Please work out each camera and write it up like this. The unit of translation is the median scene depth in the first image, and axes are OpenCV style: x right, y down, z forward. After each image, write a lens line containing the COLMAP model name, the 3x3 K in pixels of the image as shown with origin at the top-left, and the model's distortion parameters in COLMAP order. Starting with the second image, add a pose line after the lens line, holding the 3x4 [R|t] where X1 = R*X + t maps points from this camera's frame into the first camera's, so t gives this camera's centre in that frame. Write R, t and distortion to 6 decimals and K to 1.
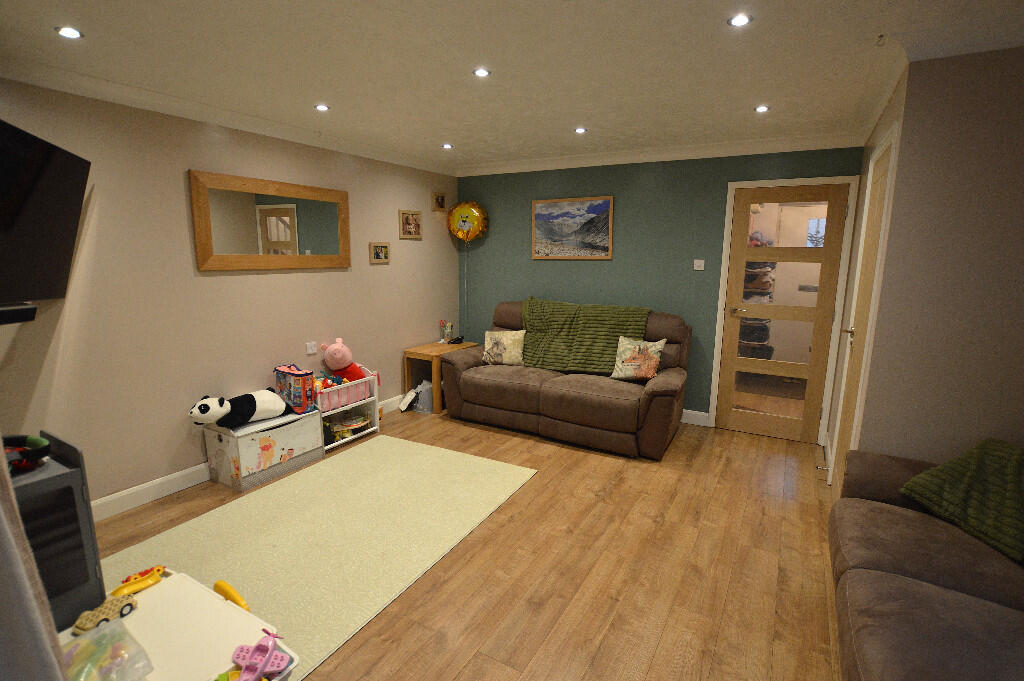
lens RADIAL K [[489.1, 0, 512.0], [0, 489.1, 340.5], [0, 0, 1]] dist [-0.020693, -0.000120]
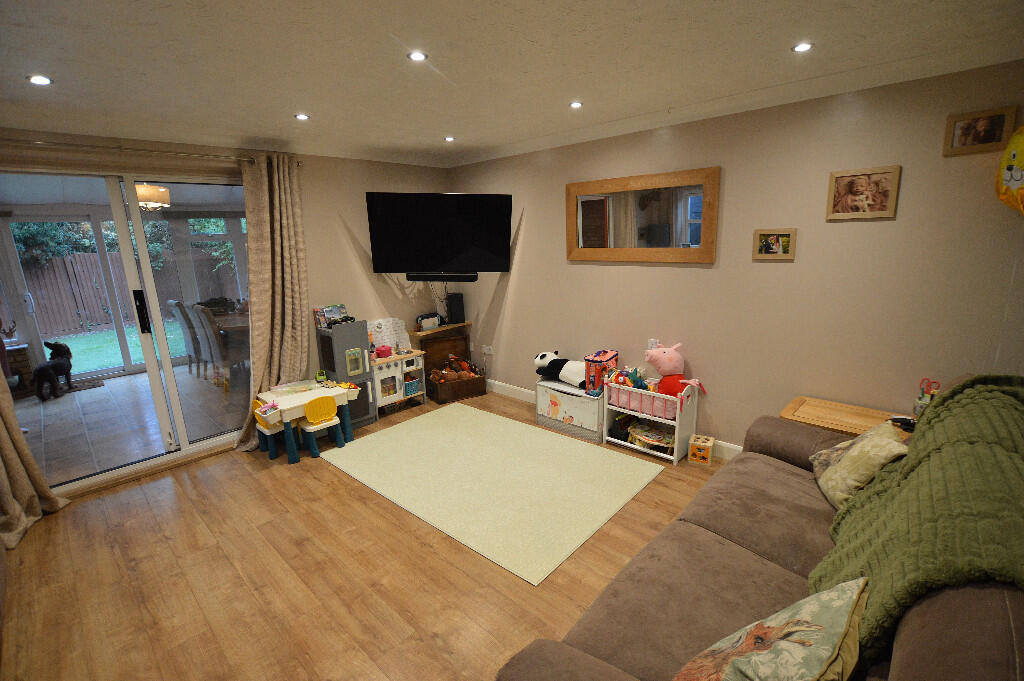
lens RADIAL K [[454.7, 0, 512.0], [0, 454.7, 340.5], [0, 0, 1]] dist [-0.029685, 0.000399]
pose [[-0.224292, 0.210317, -0.951557, 0.480360], [-0.140236, 0.959306, 0.245085, -0.166312], [0.964379, 0.188413, -0.185670, 0.854430]]
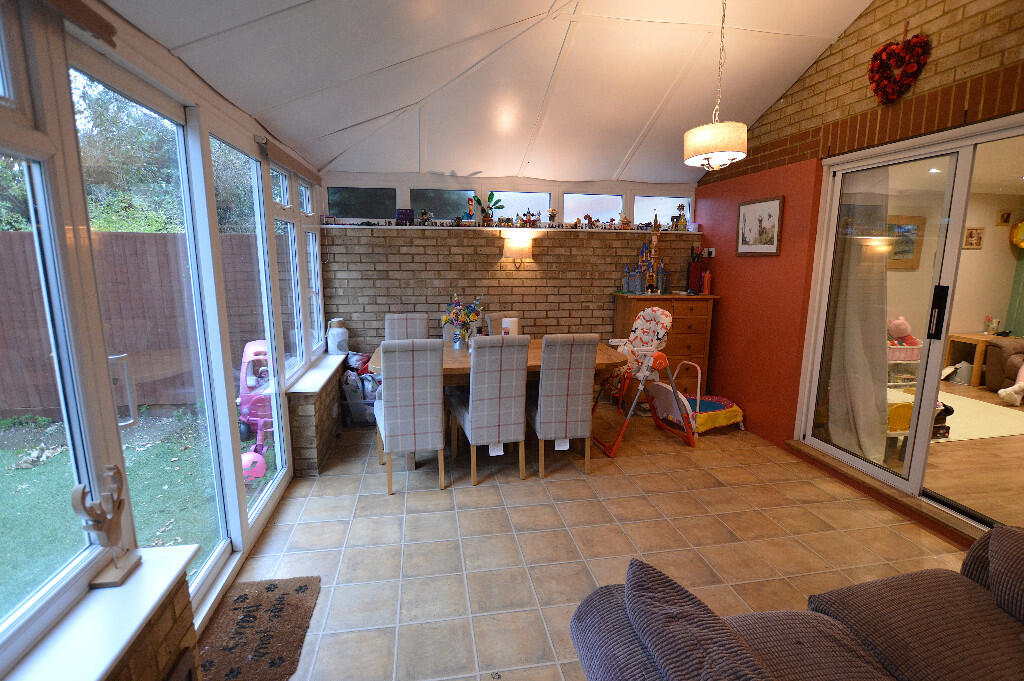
lens RADIAL K [[489.1, 0, 512.0], [0, 489.1, 340.5], [0, 0, 1]] dist [-0.020693, -0.000120]
pose [[0.645426, 0.131606, -0.752399, -0.008059], [-0.139670, 0.988771, 0.053140, 0.153621], [0.750944, 0.070790, 0.656560, -0.835443]]
